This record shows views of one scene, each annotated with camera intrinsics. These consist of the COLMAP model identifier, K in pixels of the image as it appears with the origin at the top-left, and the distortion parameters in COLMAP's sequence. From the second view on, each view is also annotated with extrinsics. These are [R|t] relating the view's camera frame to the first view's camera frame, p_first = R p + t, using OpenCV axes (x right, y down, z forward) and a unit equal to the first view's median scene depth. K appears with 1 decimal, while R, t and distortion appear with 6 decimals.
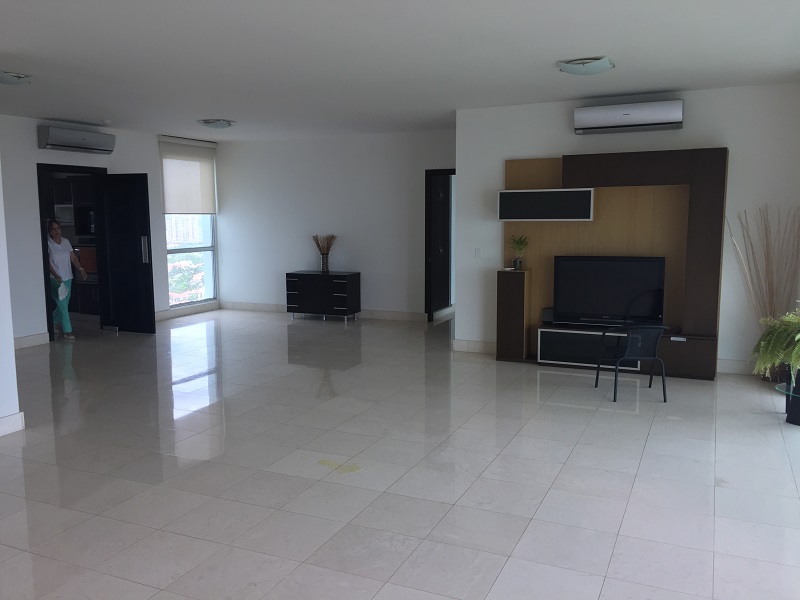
lens RADIAL K [[690.5, 0, 405.9], [0, 690.5, 302.8], [0, 0, 1]] dist [0.070675, -0.050621]
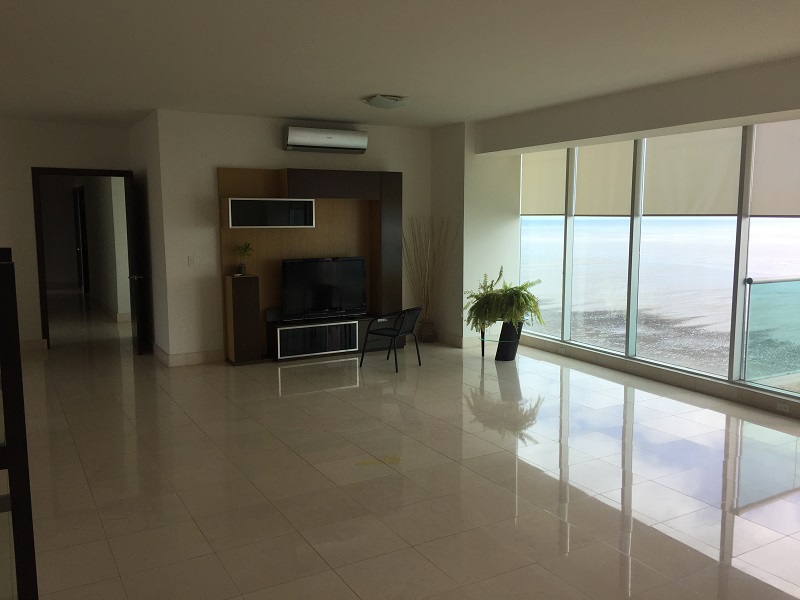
lens RADIAL K [[690.5, 0, 404.2], [0, 690.5, 301.1], [0, 0, 1]] dist [0.070675, -0.050621]
pose [[0.591575, -0.096533, 0.800450, -0.543261], [0.103431, 0.993689, 0.043397, -0.030502], [-0.799588, 0.057119, 0.597826, 0.196939]]
